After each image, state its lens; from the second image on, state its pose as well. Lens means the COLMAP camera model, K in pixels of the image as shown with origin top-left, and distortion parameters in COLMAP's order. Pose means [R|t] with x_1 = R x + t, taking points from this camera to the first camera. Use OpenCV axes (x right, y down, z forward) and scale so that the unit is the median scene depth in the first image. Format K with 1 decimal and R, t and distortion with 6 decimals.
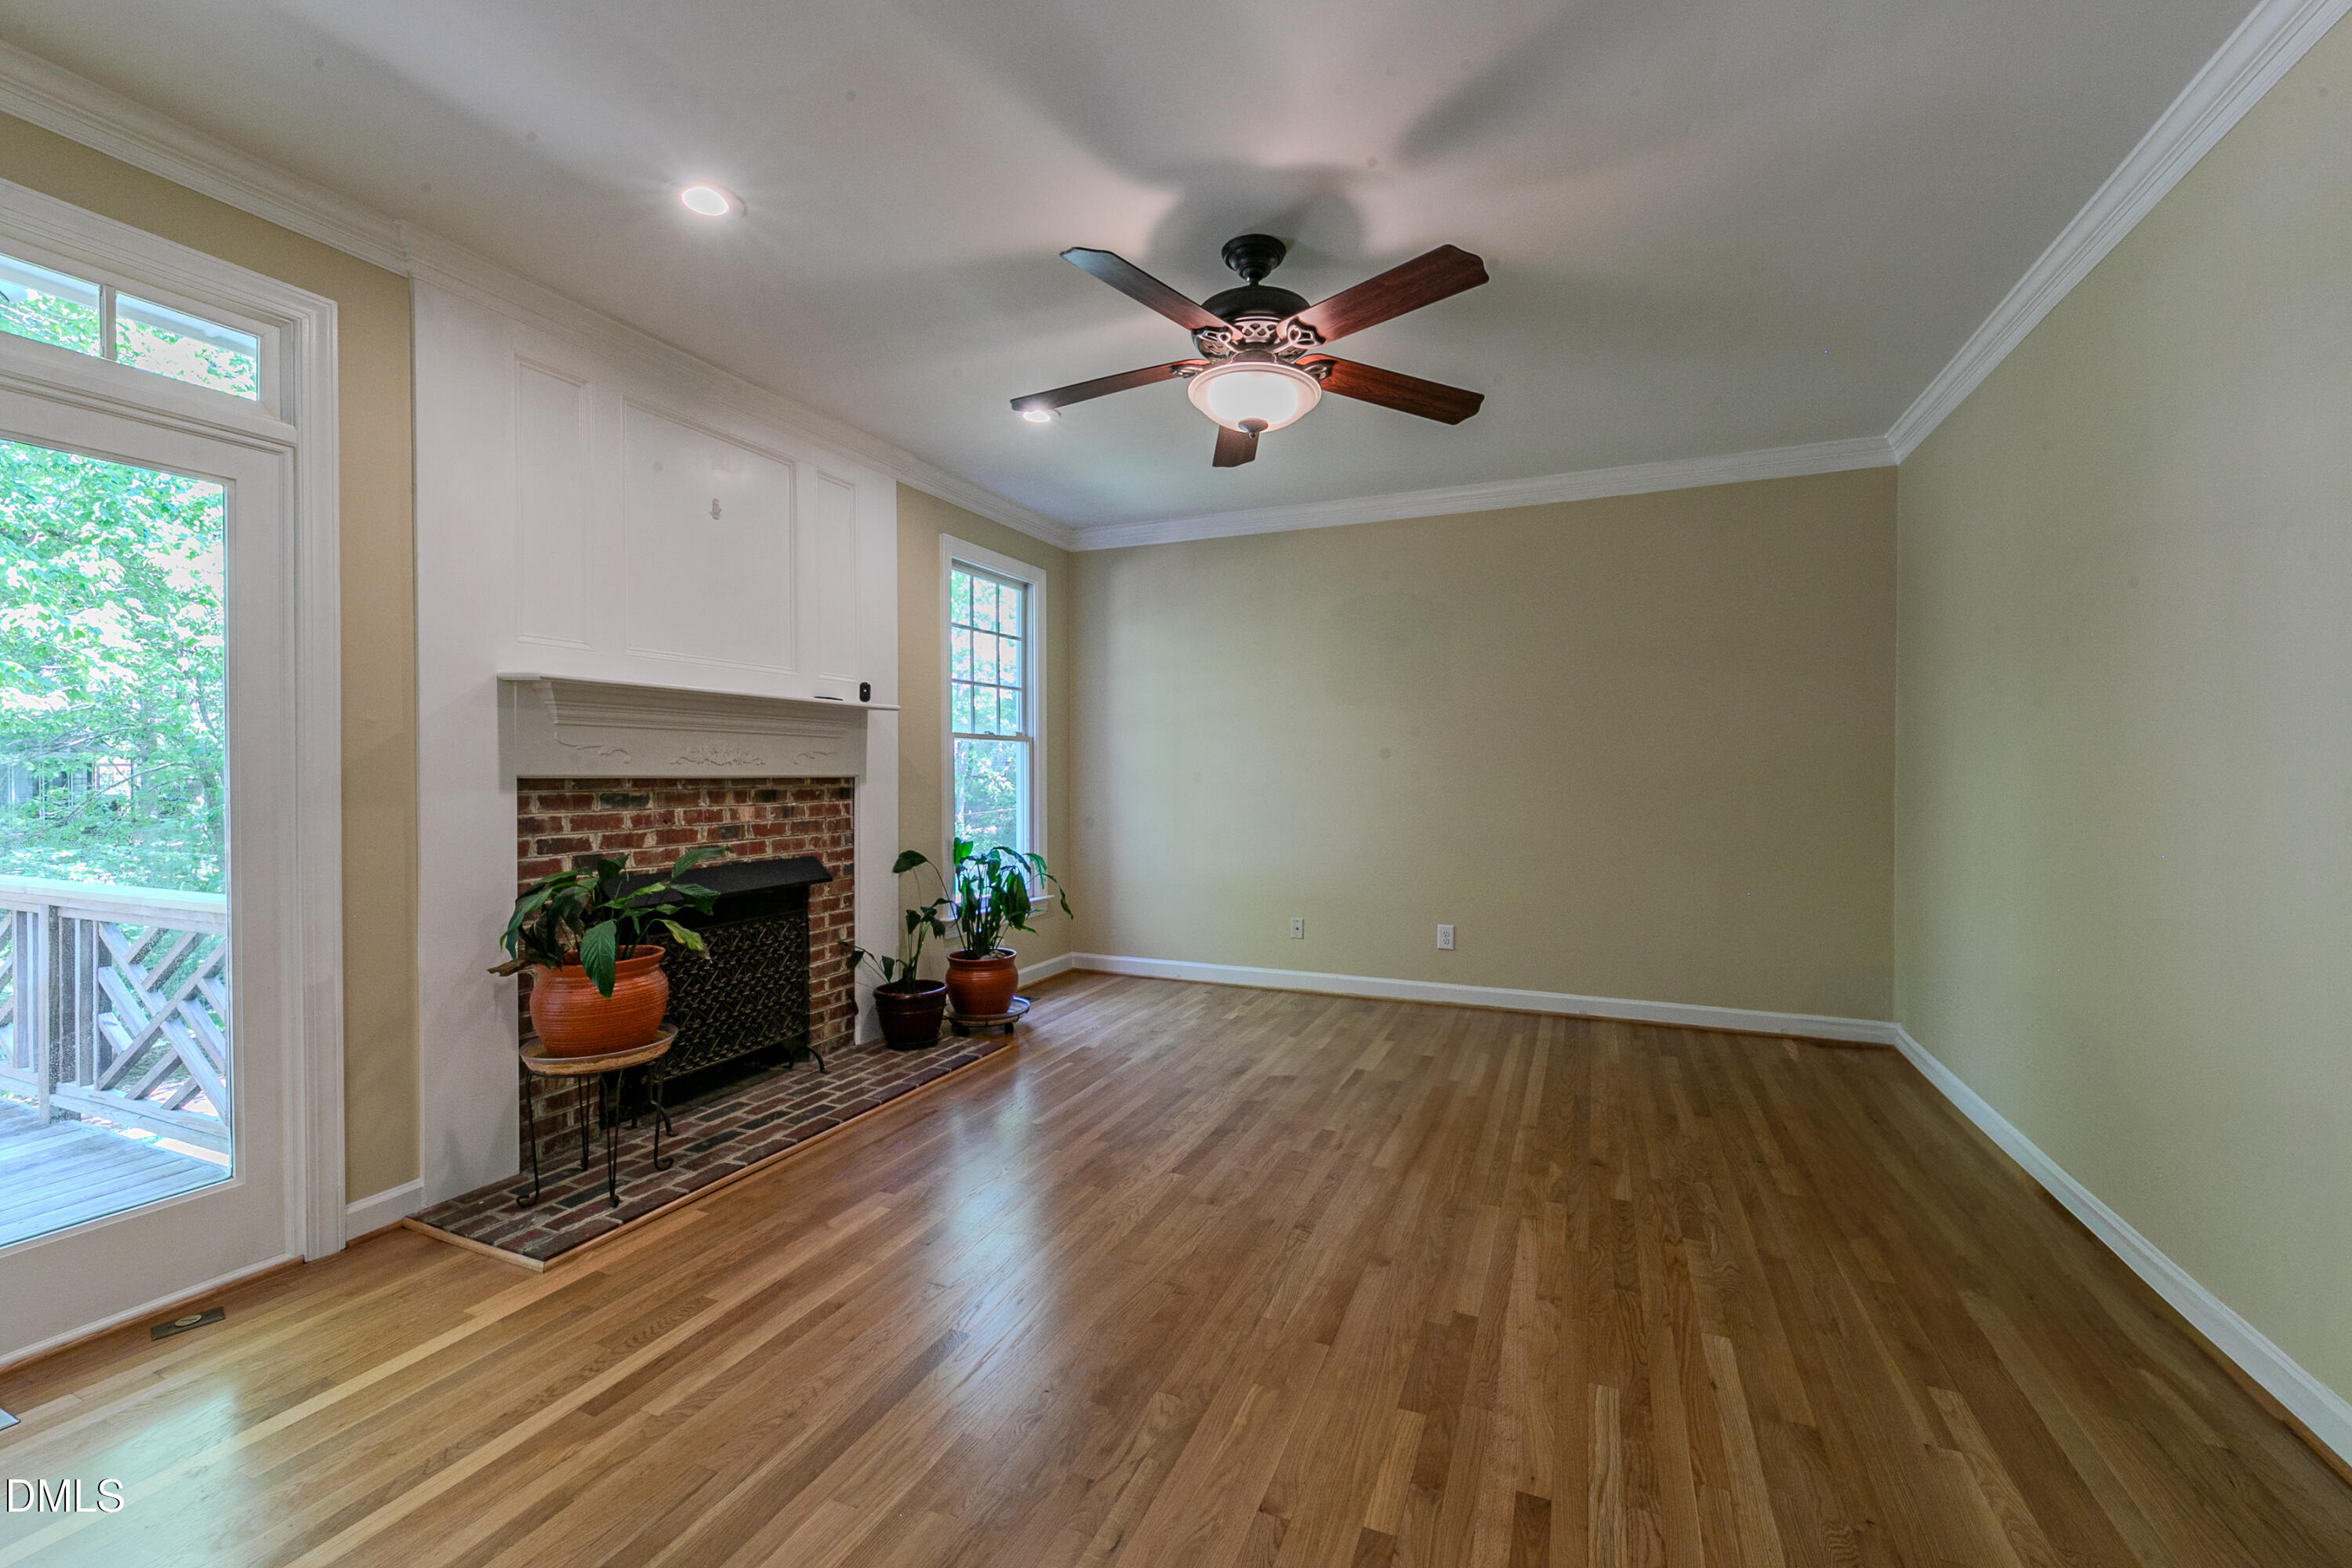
lens RADIAL K [[948.0, 0, 1178.3], [0, 948.0, 783.4], [0, 0, 1]] dist [0.009354, -0.004595]
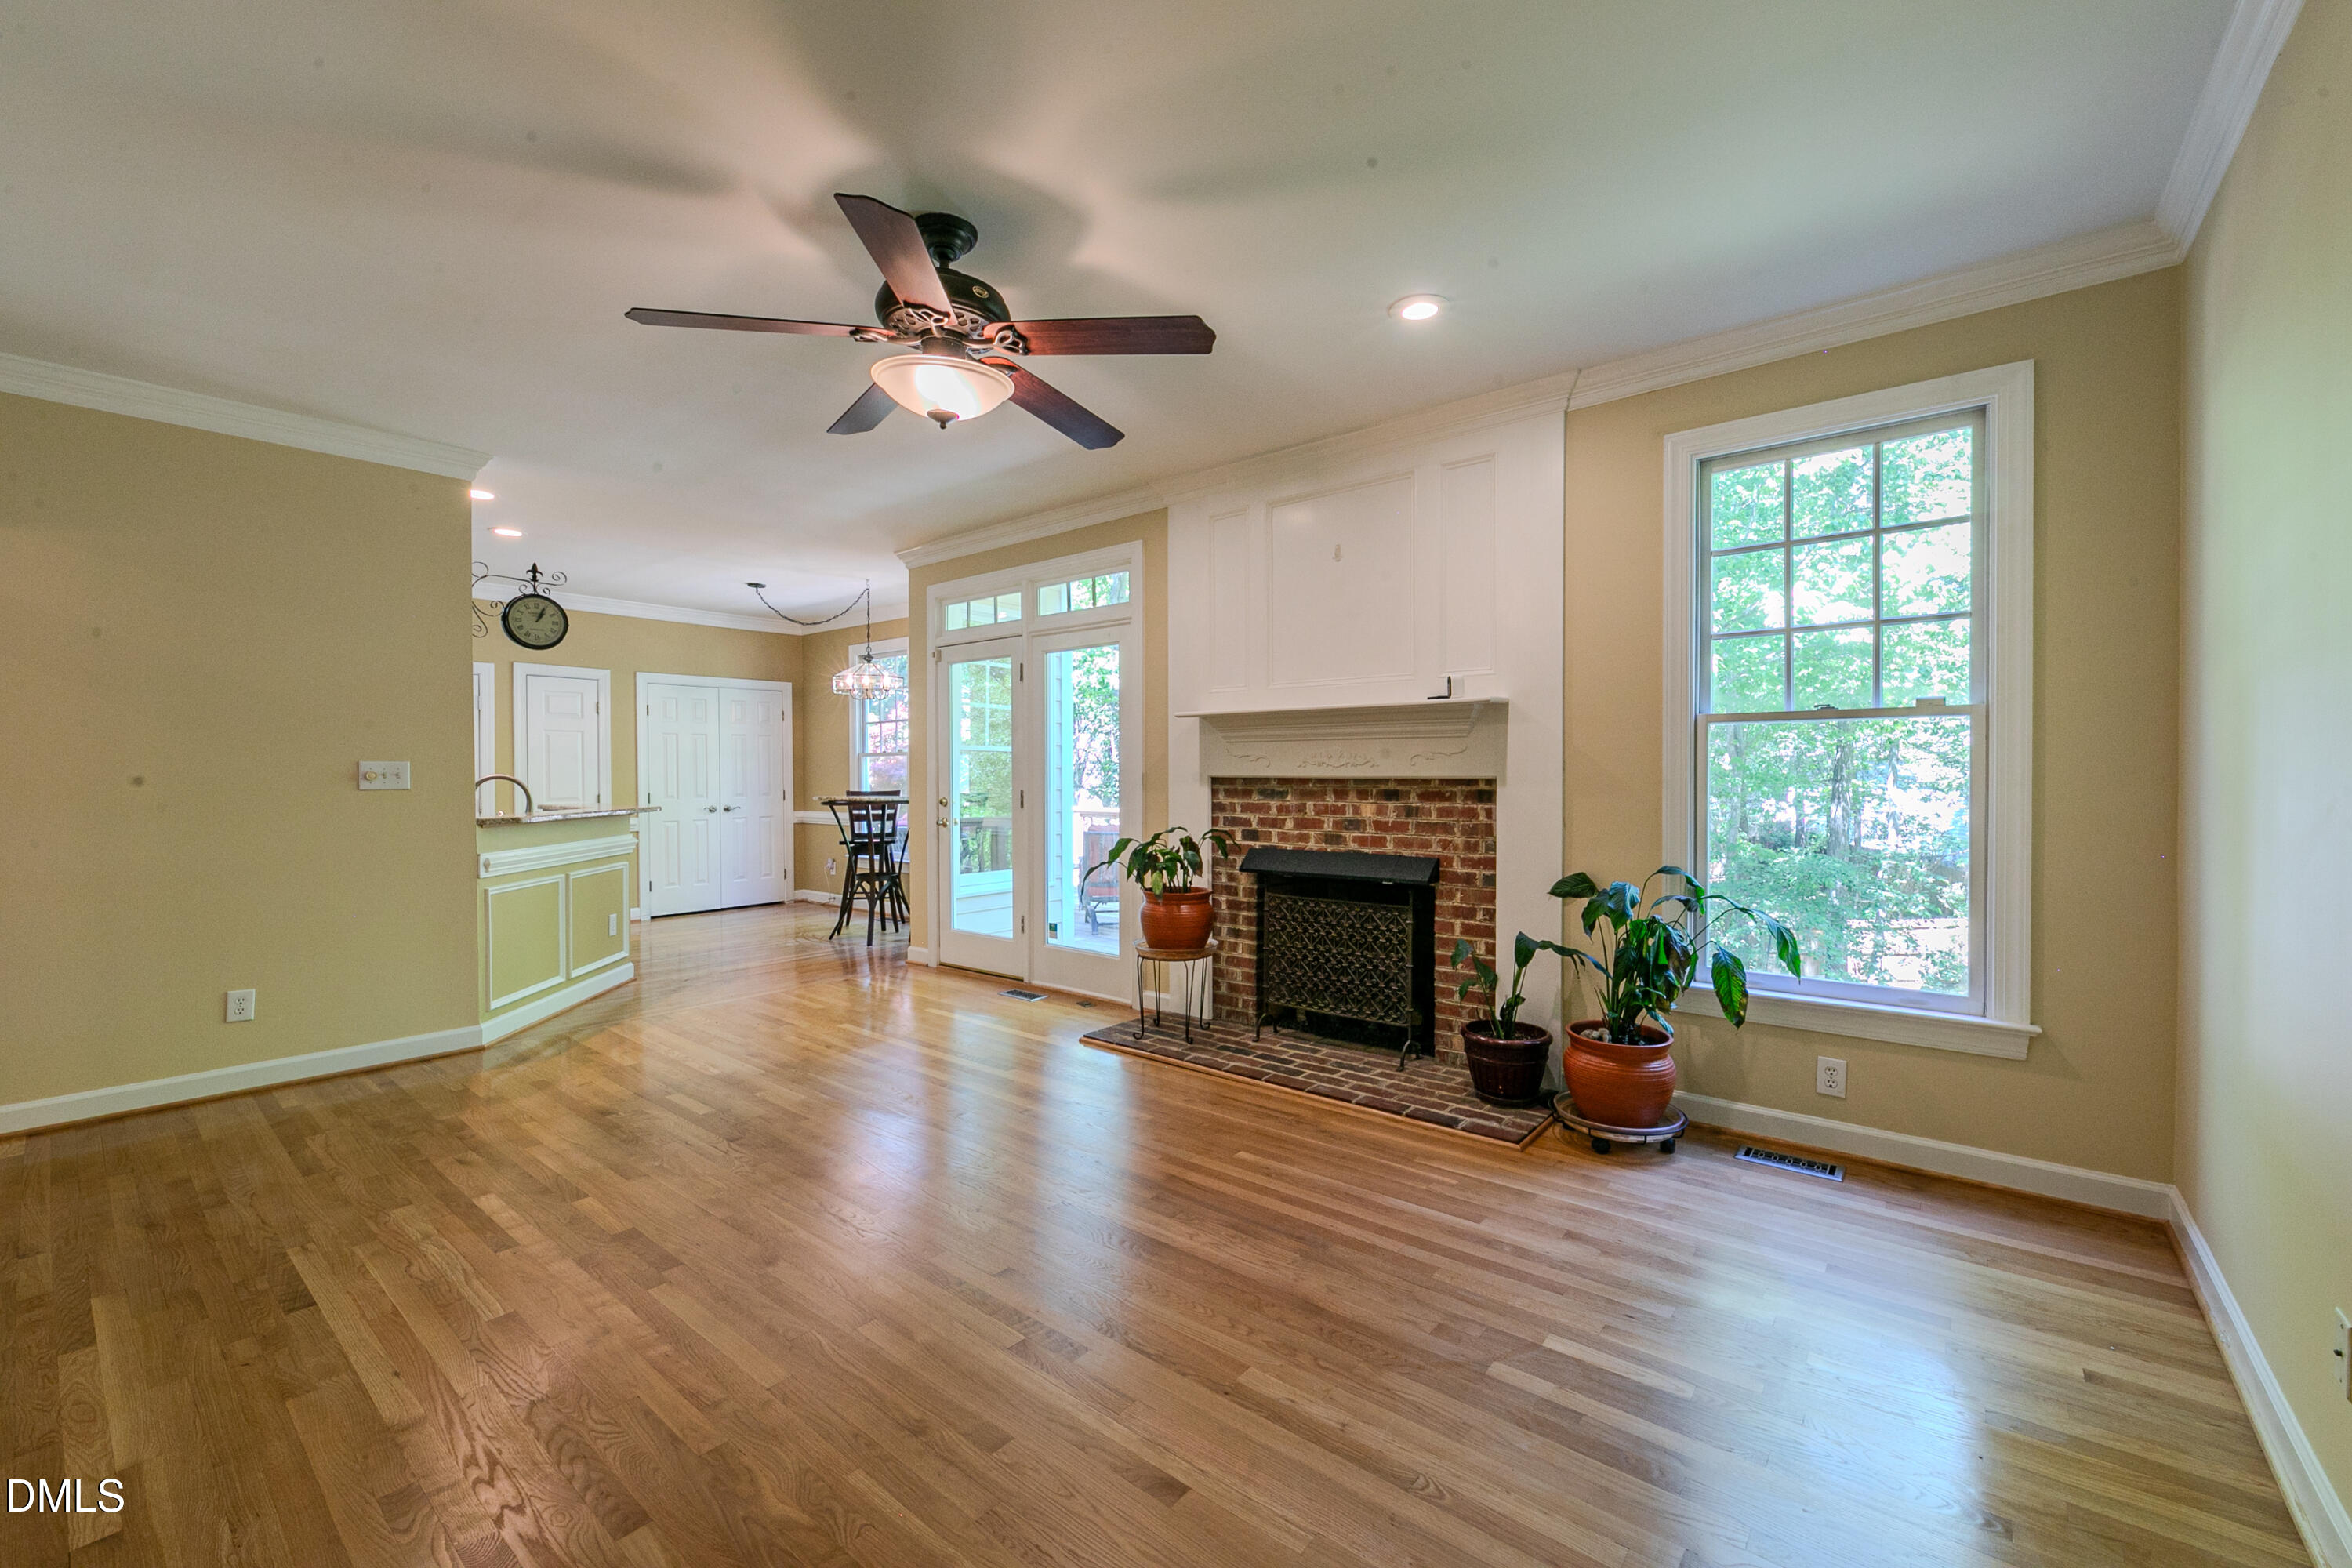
lens RADIAL K [[957.6, 0, 1176.0], [0, 957.6, 784.0], [0, 0, 1]] dist [0.002995, 0.000486]
pose [[-0.275905, 0.017189, -0.961031, 0.767969], [-0.005970, 0.999790, 0.019596, -0.021965], [0.961166, 0.011144, -0.275745, 1.200683]]
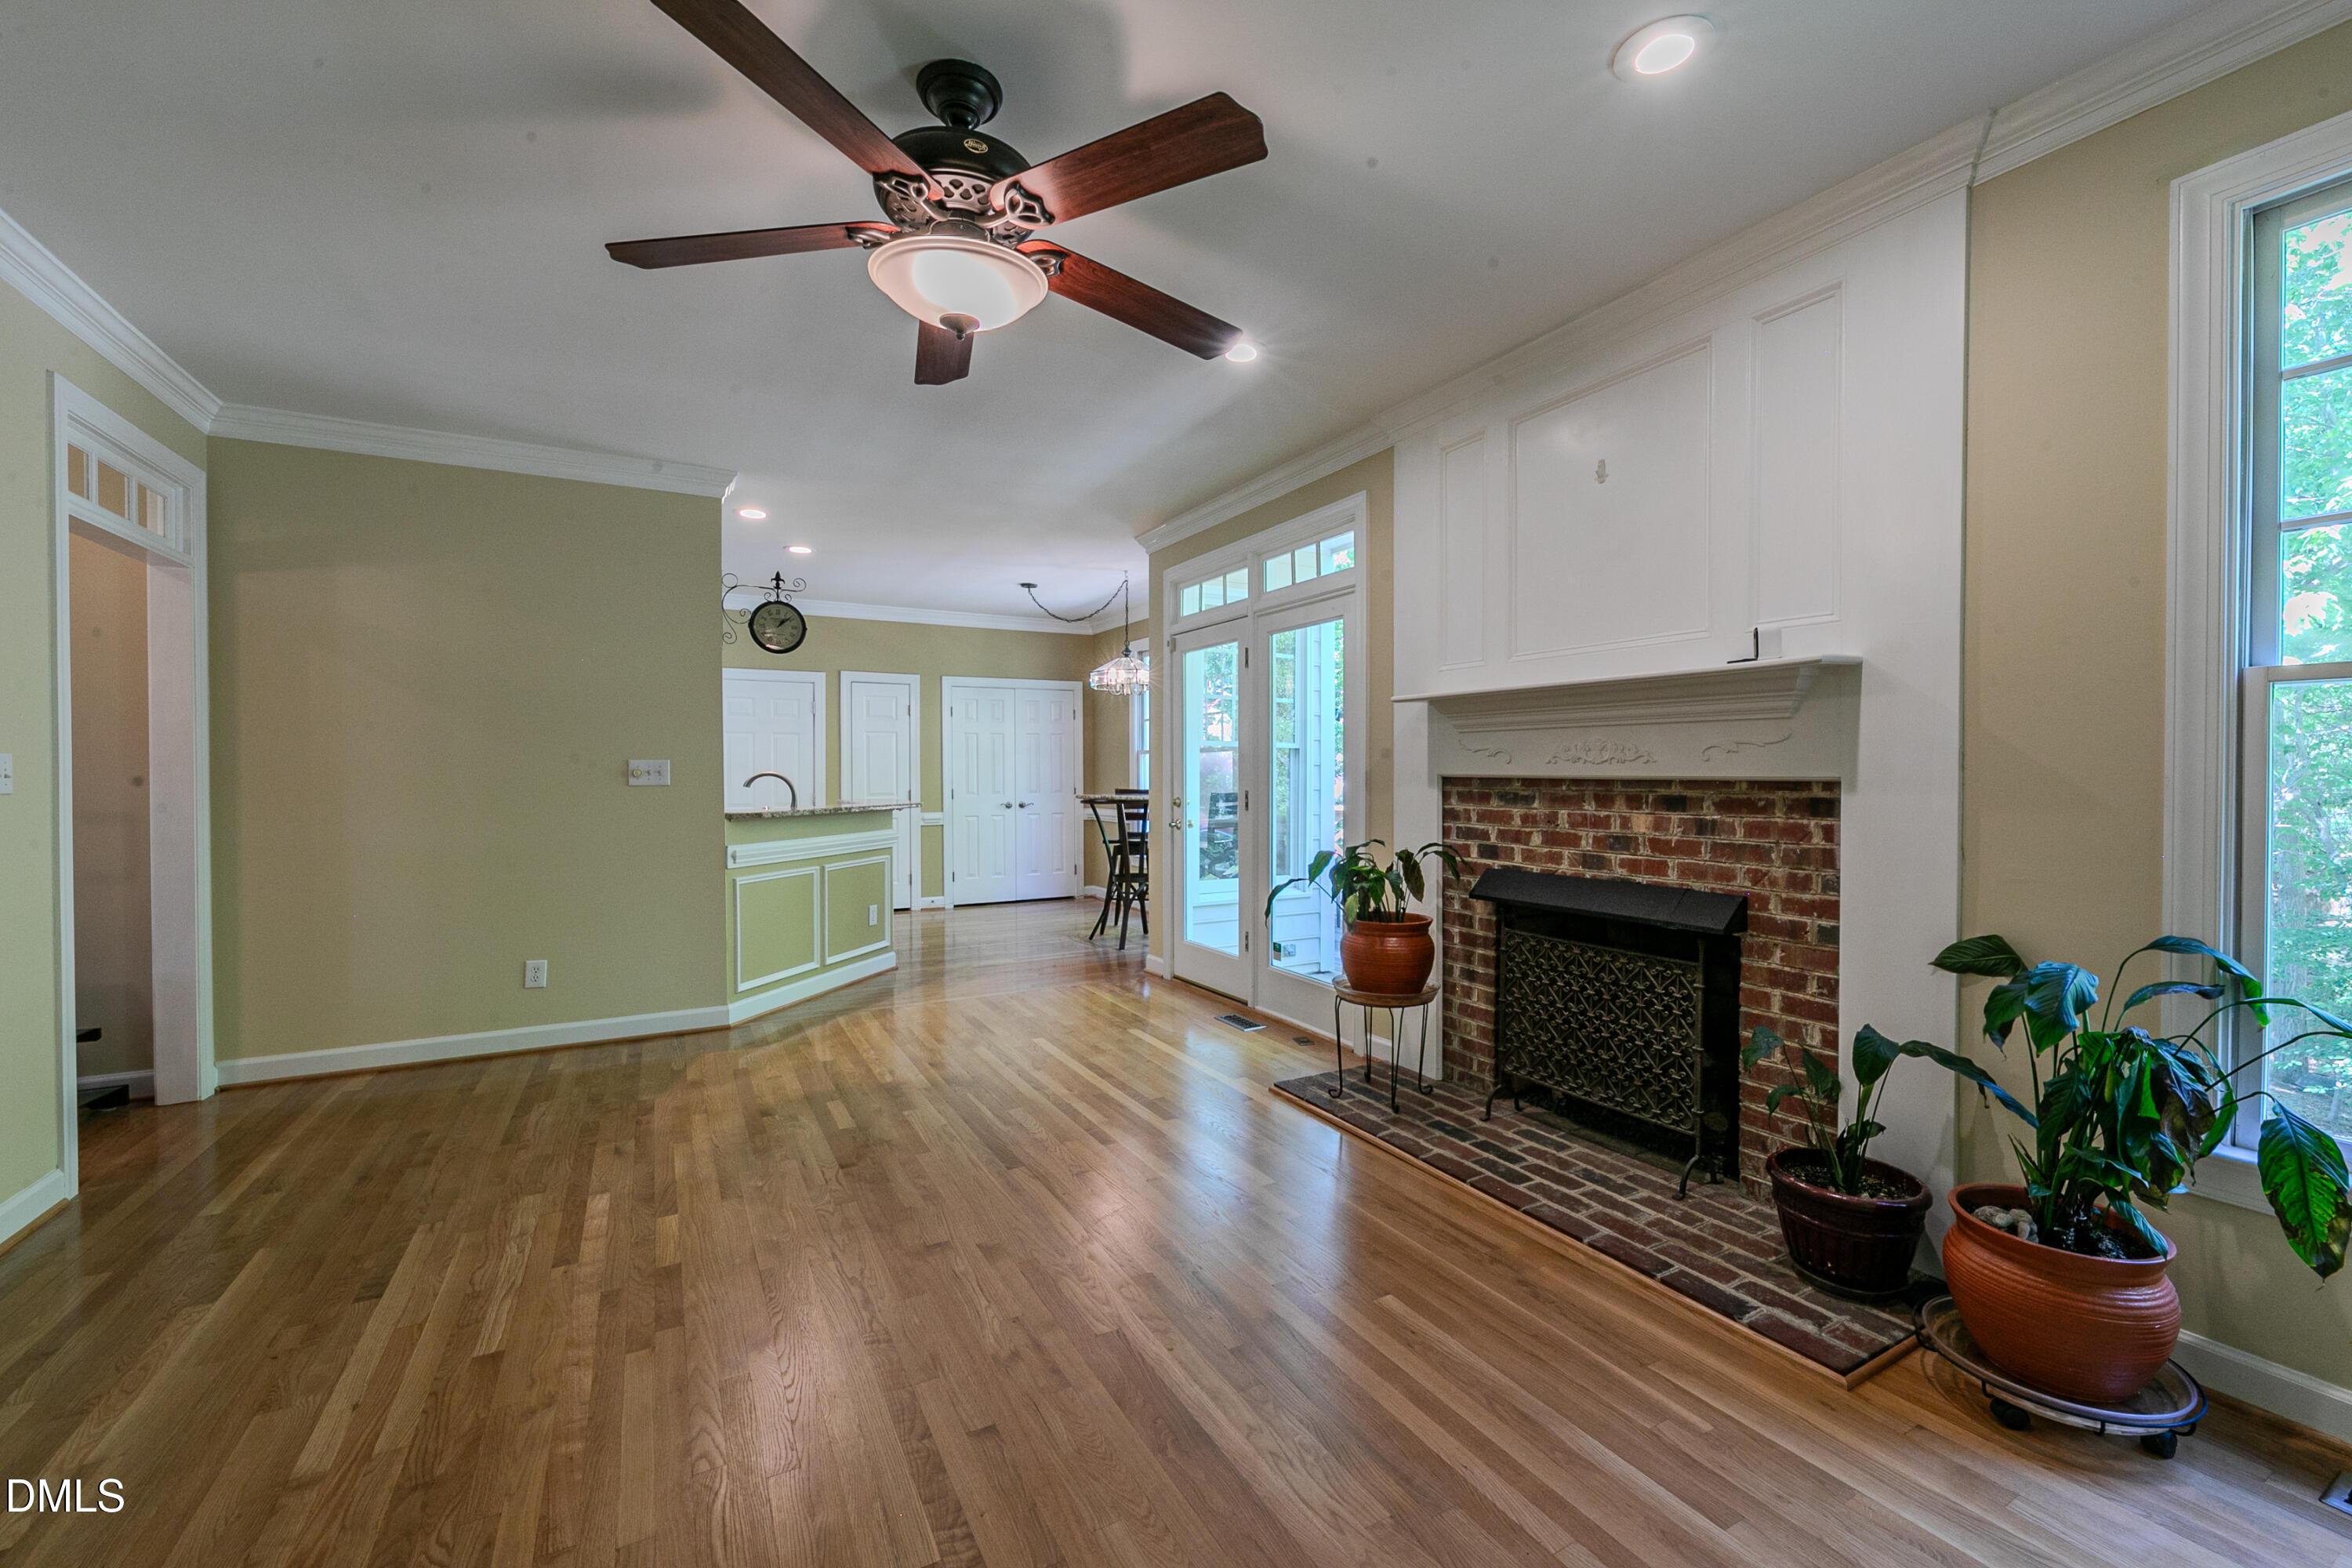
lens RADIAL K [[948.0, 0, 1178.3], [0, 948.0, 783.4], [0, 0, 1]] dist [0.009354, -0.004595]
pose [[-0.608005, 0.015941, -0.793773, 0.470933], [-0.003872, 0.999727, 0.023043, -0.021308], [0.793924, 0.017084, -0.607777, 1.292944]]
